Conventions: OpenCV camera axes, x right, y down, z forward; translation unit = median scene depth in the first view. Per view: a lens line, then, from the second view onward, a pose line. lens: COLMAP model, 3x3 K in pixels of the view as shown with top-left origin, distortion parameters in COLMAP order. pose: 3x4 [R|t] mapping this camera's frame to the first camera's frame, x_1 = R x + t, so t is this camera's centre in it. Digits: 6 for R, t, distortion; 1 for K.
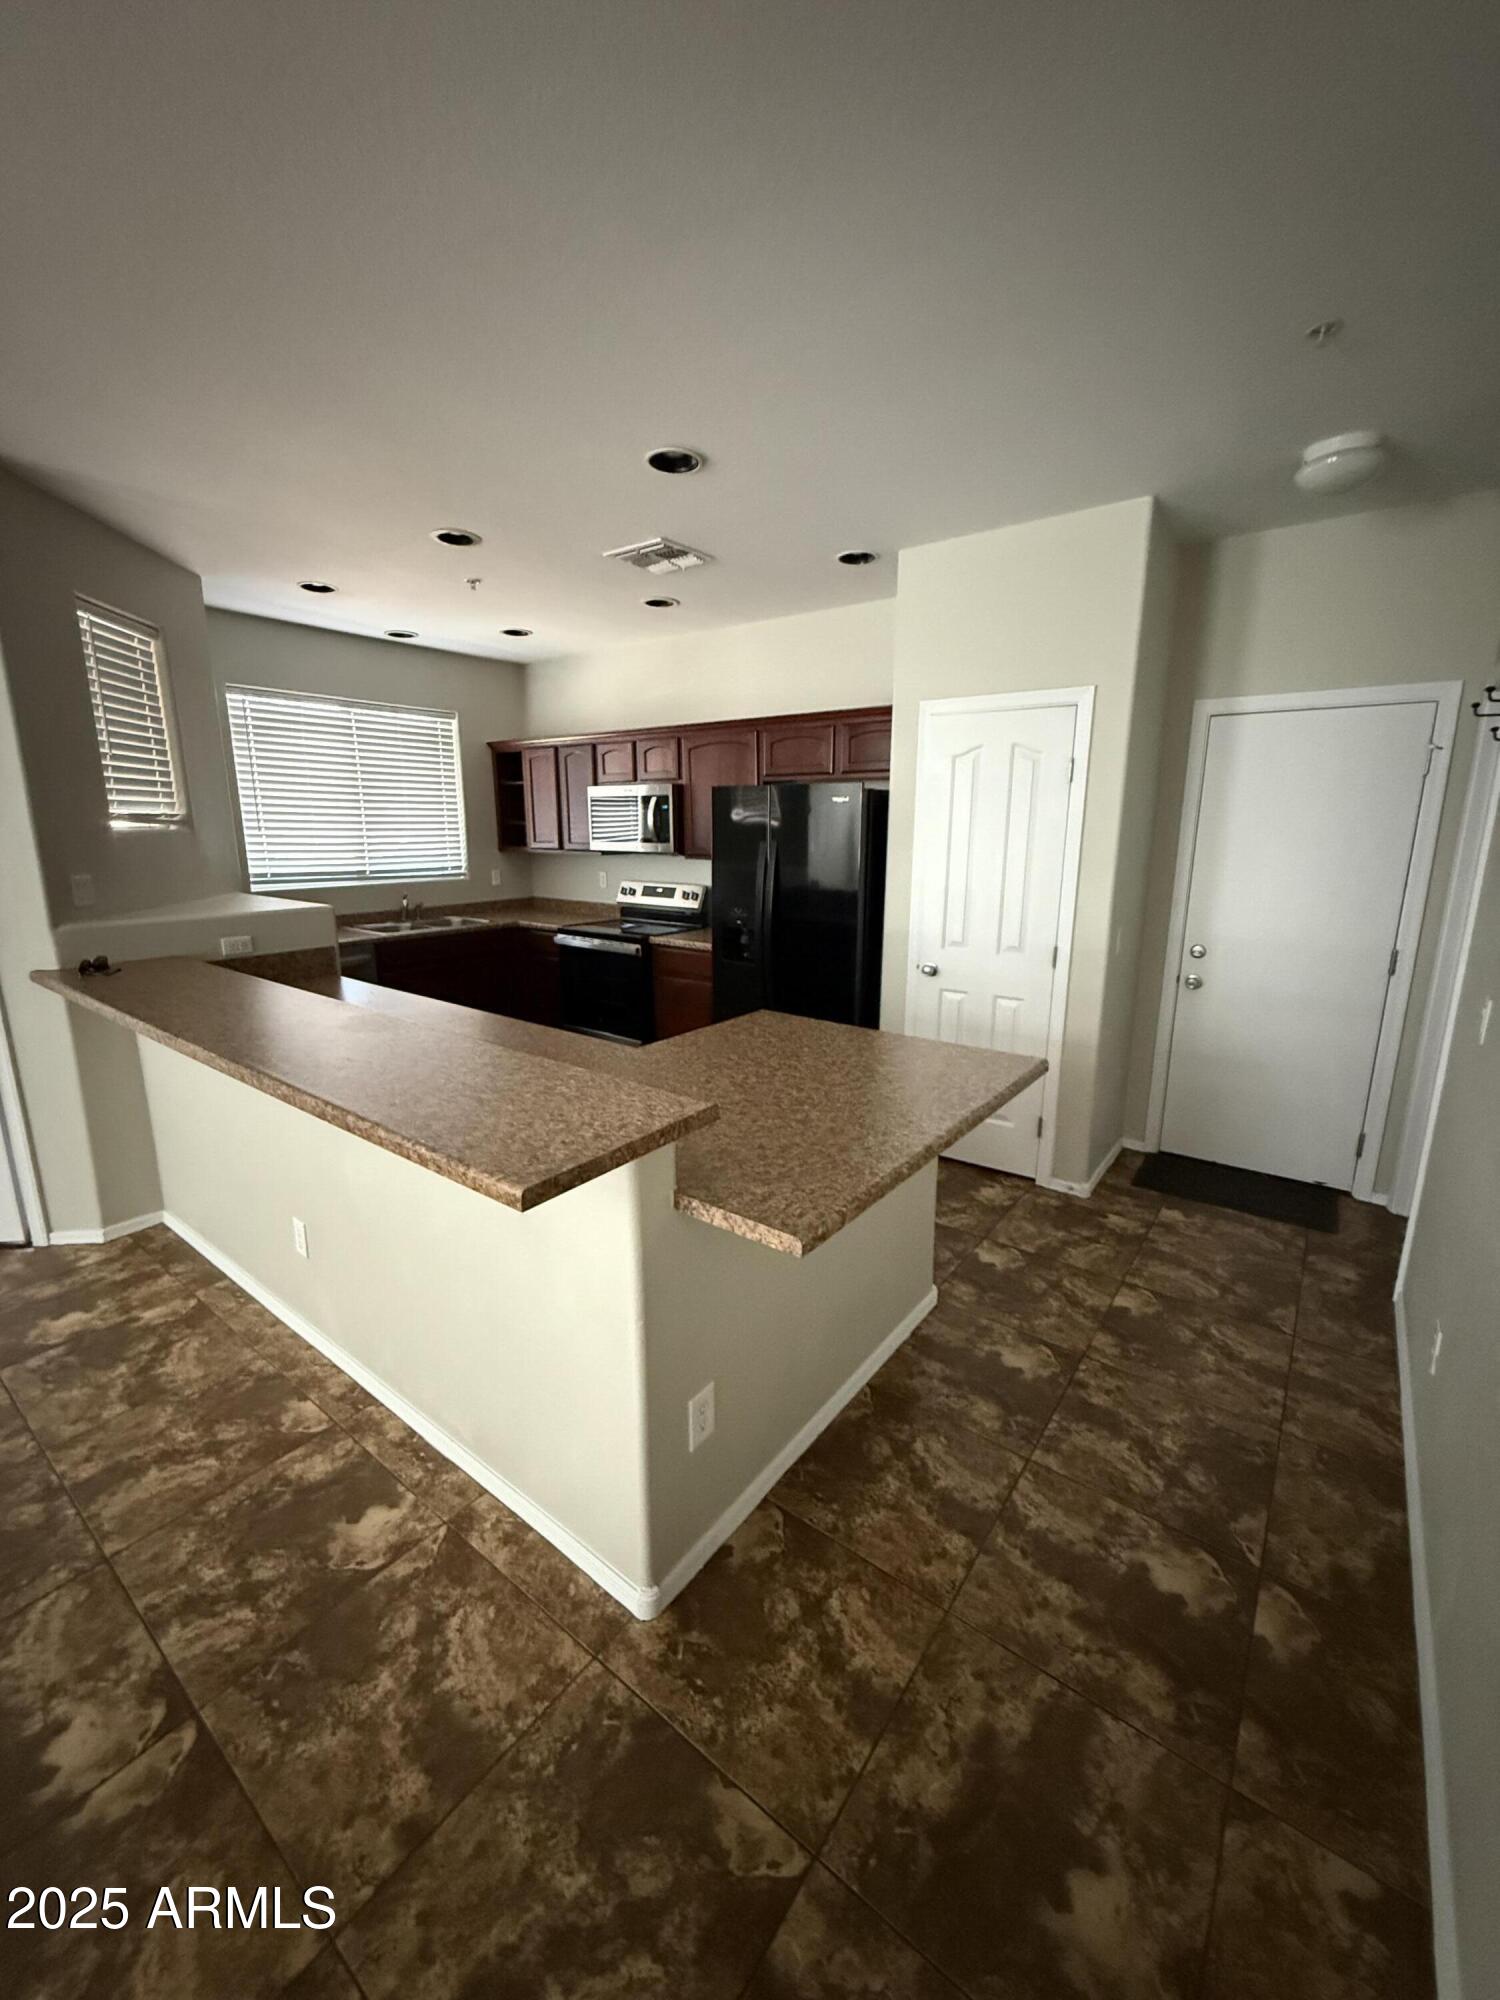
lens RADIAL K [[798.4, 0, 741.2], [0, 798.4, 985.2], [0, 0, 1]] dist [0.002839, -0.000029]
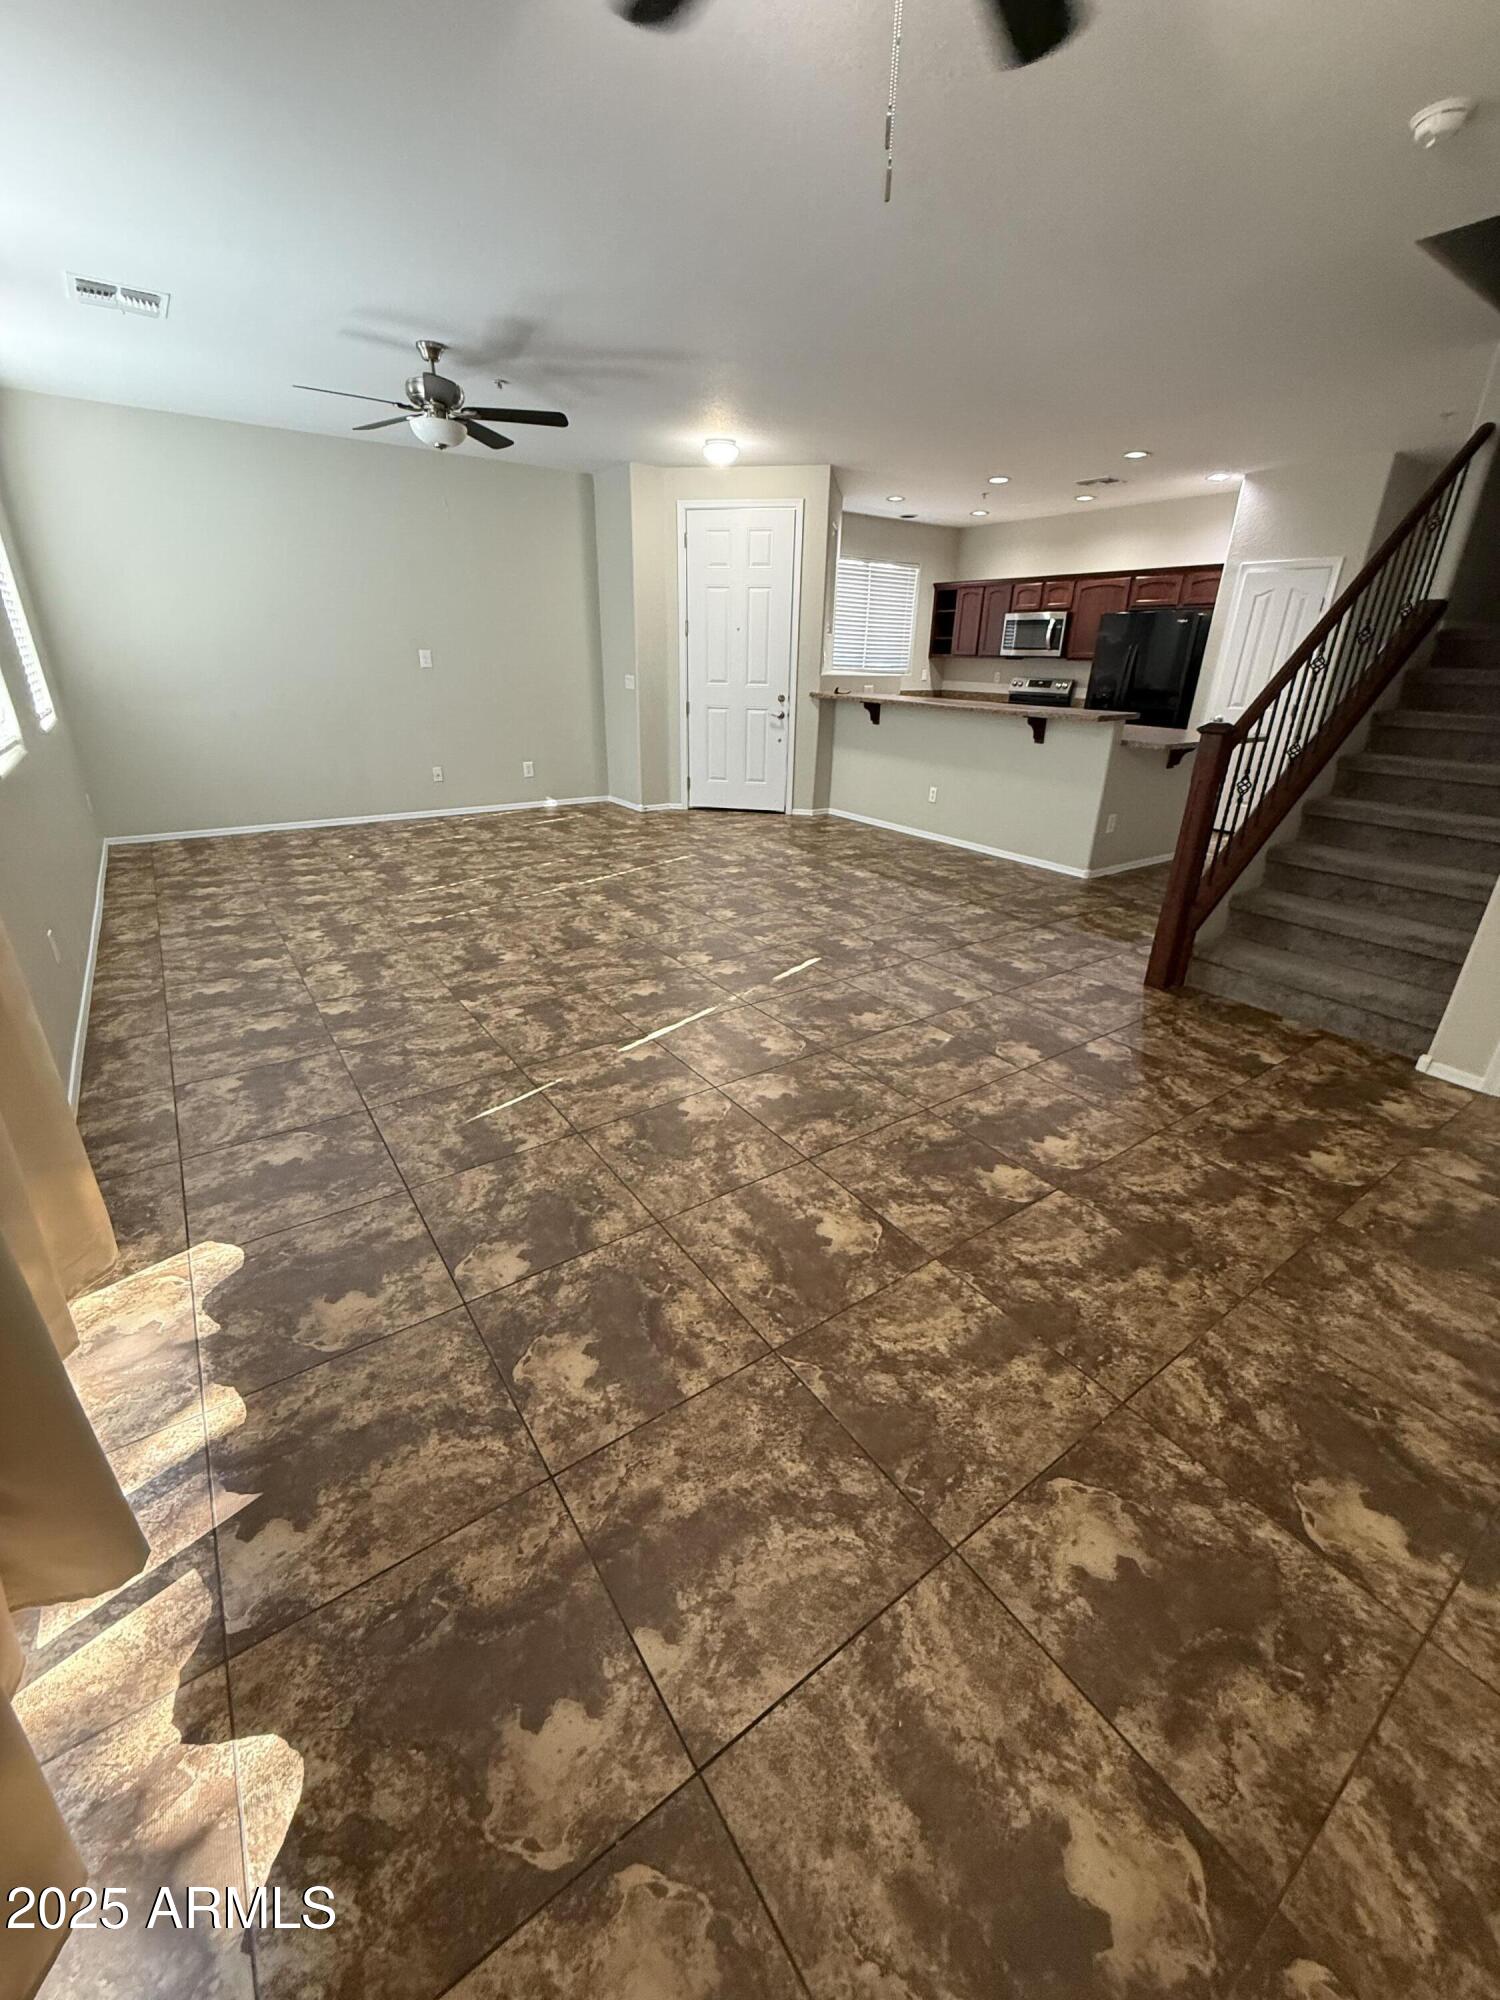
lens RADIAL K [[798.4, 0, 752.1], [0, 798.4, 994.6], [0, 0, 1]] dist [0.002839, -0.000029]
pose [[0.952045, 0.139226, -0.272446, -0.351221], [-0.082754, 0.974453, 0.208789, 0.577529], [0.294555, -0.176230, 0.939245, -2.249236]]
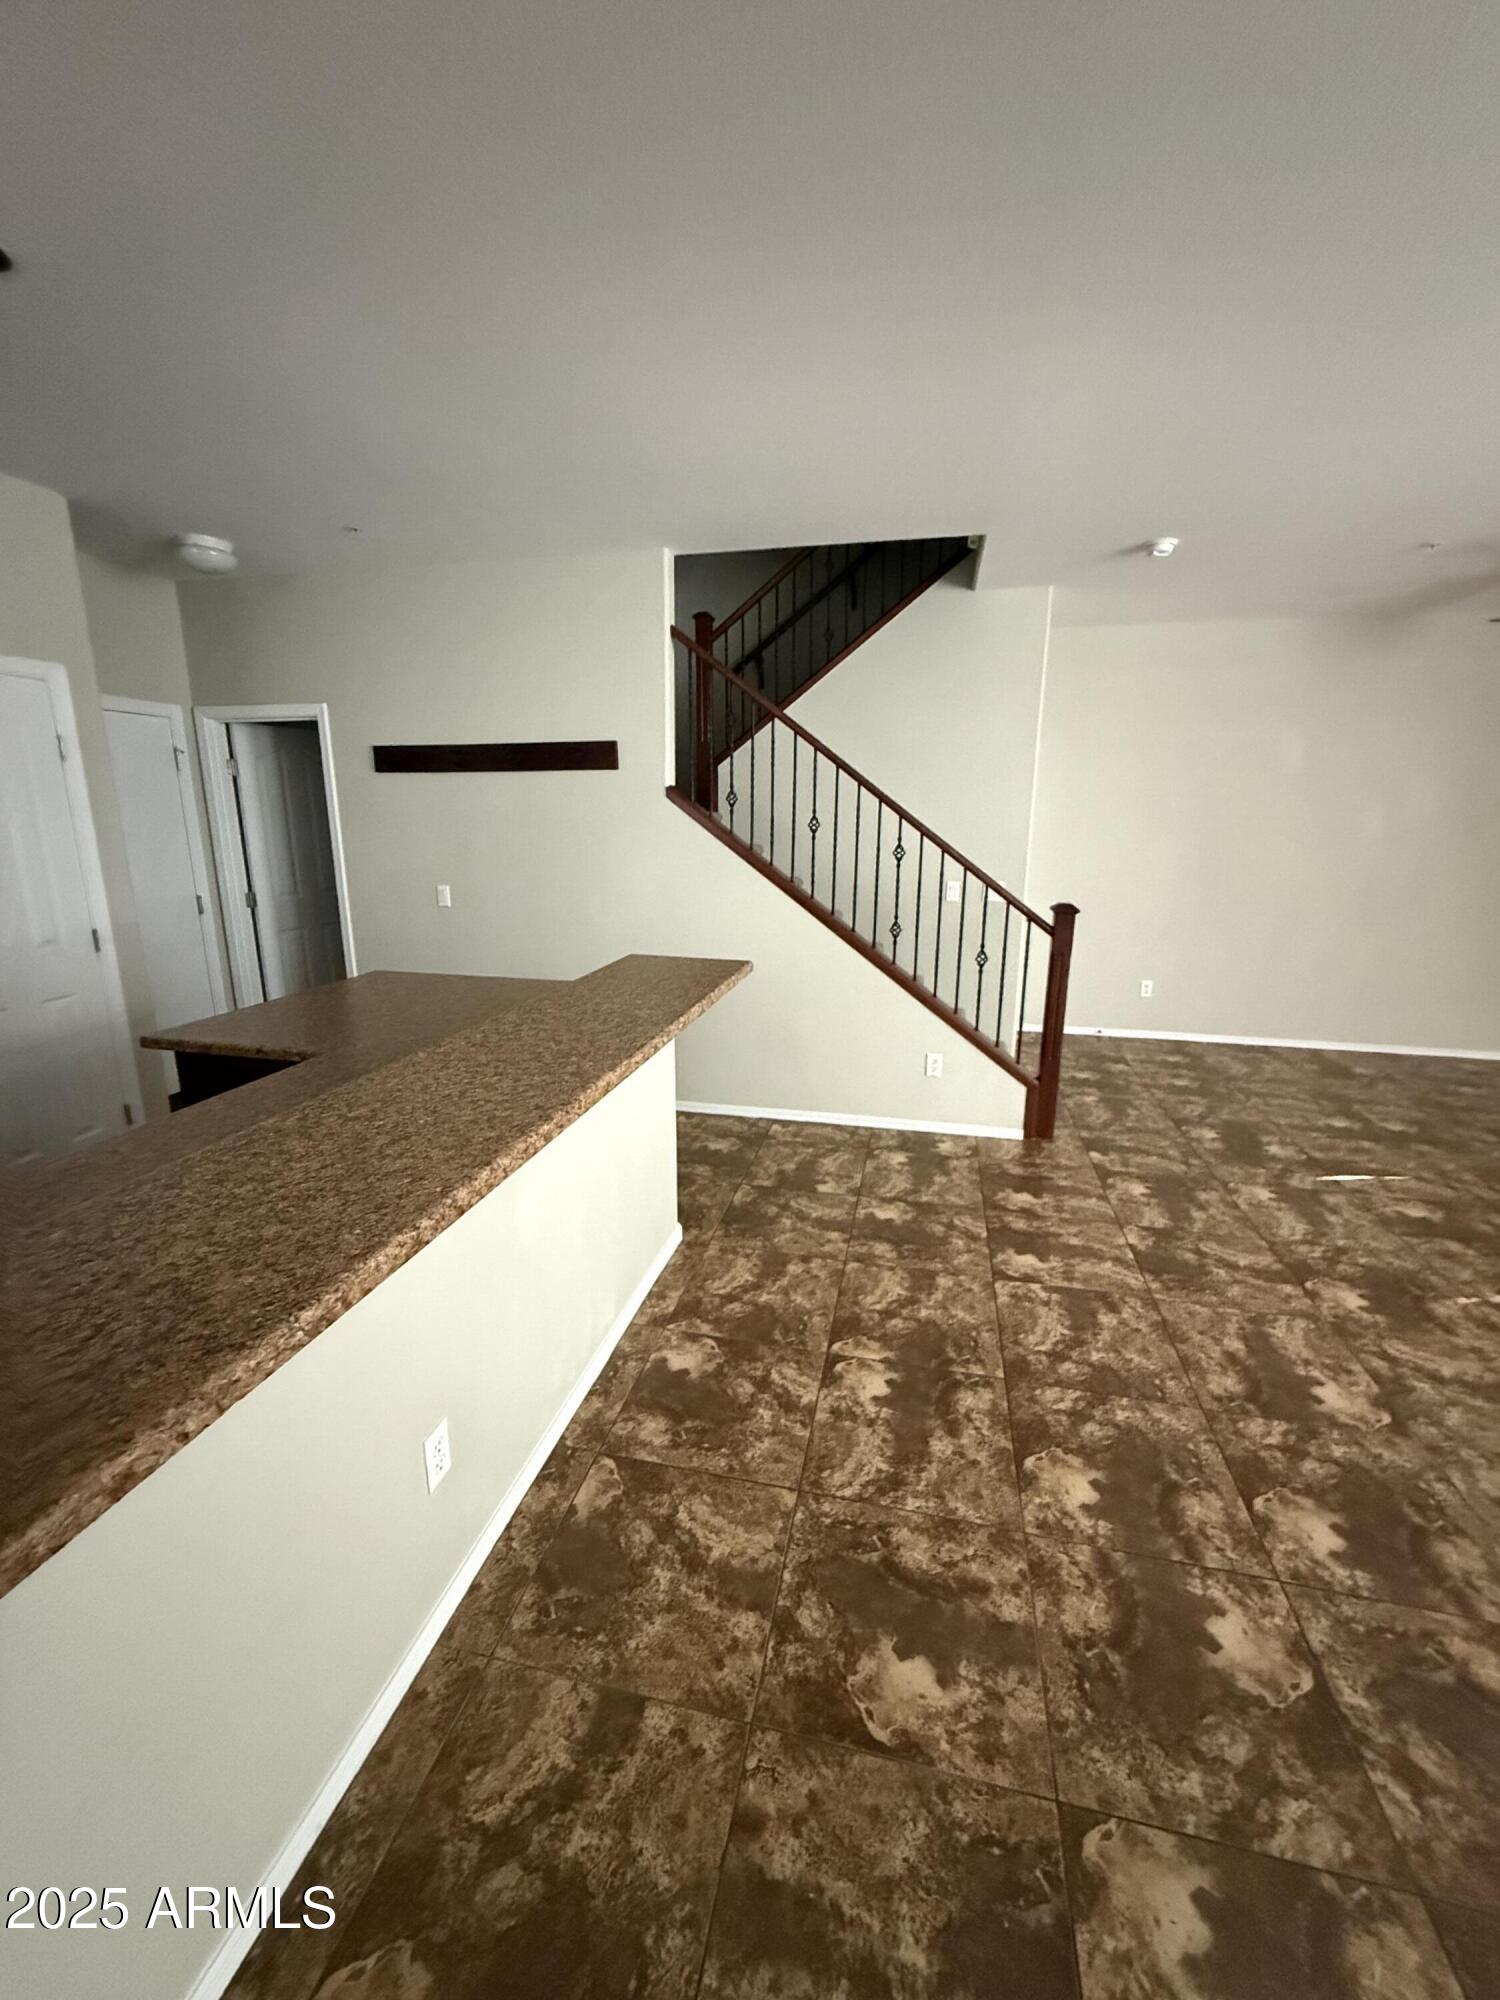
lens RADIAL K [[798.4, 0, 741.1], [0, 798.4, 1014.7], [0, 0, 1]] dist [0.002839, -0.000029]
pose [[-0.406151, -0.225461, 0.885555, -1.377077], [0.180706, 0.930131, 0.319689, -0.204457], [-0.895760, 0.289867, -0.337032, 1.095031]]
